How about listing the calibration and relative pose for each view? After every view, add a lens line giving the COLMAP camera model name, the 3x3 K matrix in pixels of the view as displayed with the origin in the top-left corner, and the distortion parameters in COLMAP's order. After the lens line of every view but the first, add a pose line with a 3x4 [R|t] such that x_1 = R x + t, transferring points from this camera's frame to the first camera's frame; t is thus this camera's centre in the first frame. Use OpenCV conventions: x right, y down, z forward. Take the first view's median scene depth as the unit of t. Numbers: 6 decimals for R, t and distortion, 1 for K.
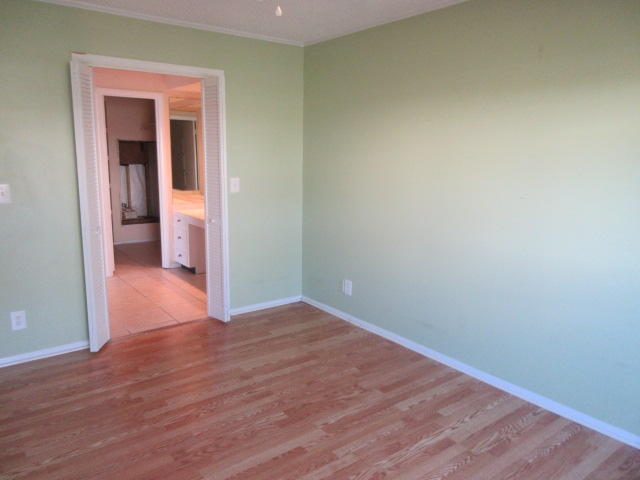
lens RADIAL K [[475.3, 0, 320.0], [0, 475.3, 237.0], [0, 0, 1]] dist [-0.006520, 0.008943]
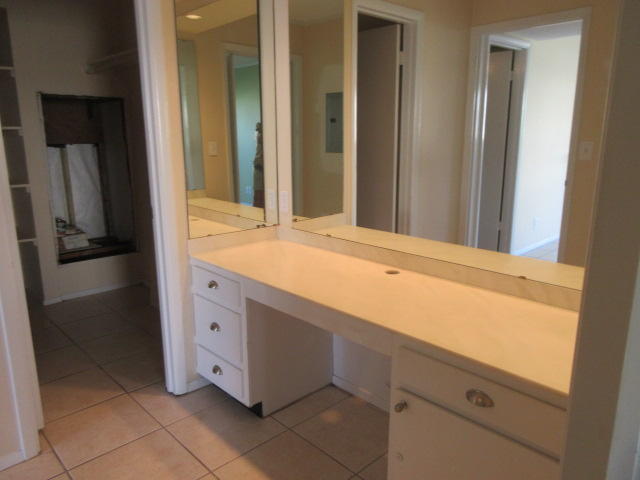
lens RADIAL K [[475.3, 0, 320.0], [0, 475.3, 237.0], [0, 0, 1]] dist [-0.006520, 0.008943]
pose [[0.994047, -0.043695, 0.099809, -0.184506], [0.039533, 0.998279, 0.043308, -0.063916], [-0.101530, -0.039105, 0.994064, 0.456370]]
